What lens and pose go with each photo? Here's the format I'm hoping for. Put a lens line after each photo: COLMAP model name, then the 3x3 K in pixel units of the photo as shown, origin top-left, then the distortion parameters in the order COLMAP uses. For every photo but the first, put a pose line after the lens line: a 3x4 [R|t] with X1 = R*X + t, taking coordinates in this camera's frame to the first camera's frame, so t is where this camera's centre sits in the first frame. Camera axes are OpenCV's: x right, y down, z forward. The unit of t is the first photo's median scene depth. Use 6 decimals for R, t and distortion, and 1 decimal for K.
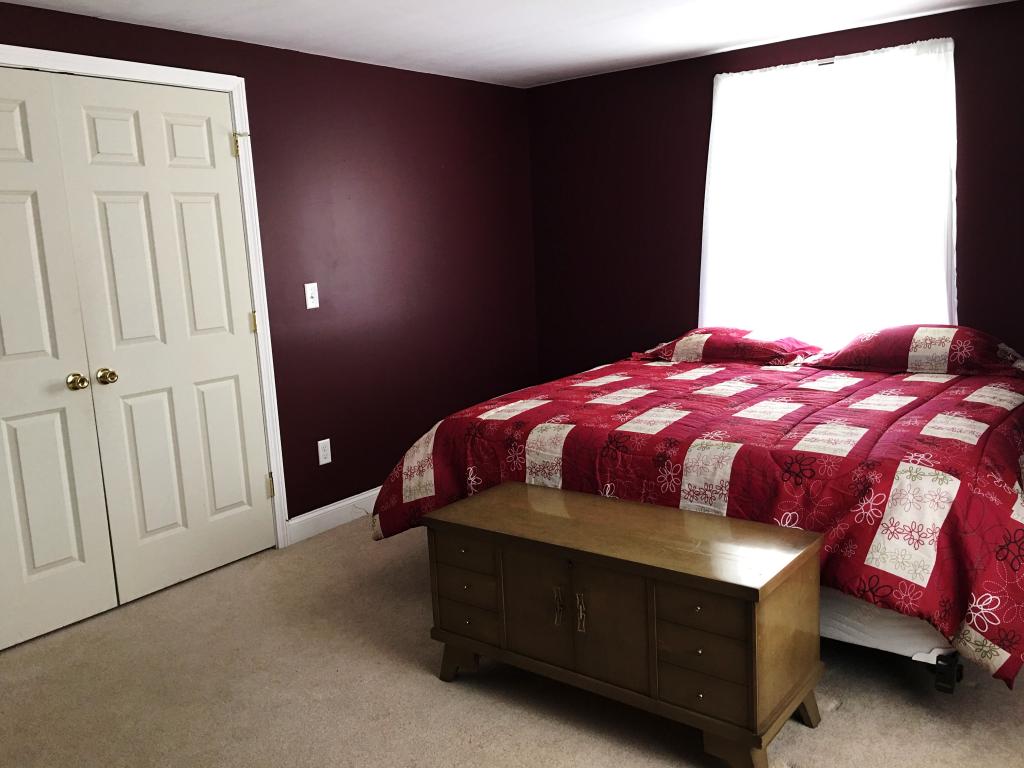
lens RADIAL K [[870.6, 0, 509.1], [0, 870.6, 385.3], [0, 0, 1]] dist [0.066976, -0.081117]
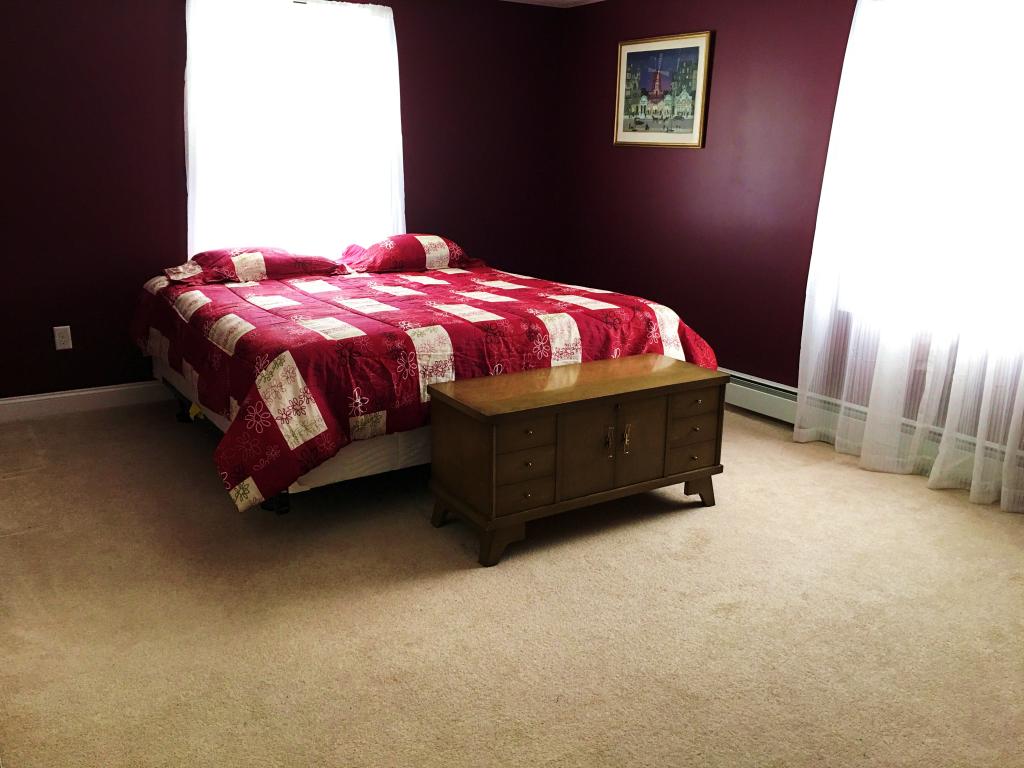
lens RADIAL K [[870.6, 0, 509.4], [0, 870.6, 381.6], [0, 0, 1]] dist [0.066976, -0.081117]
pose [[0.309648, -0.182407, 0.933191, -1.030869], [0.123512, 0.980828, 0.150735, -0.043873], [-0.942795, 0.068585, 0.326241, 0.613673]]
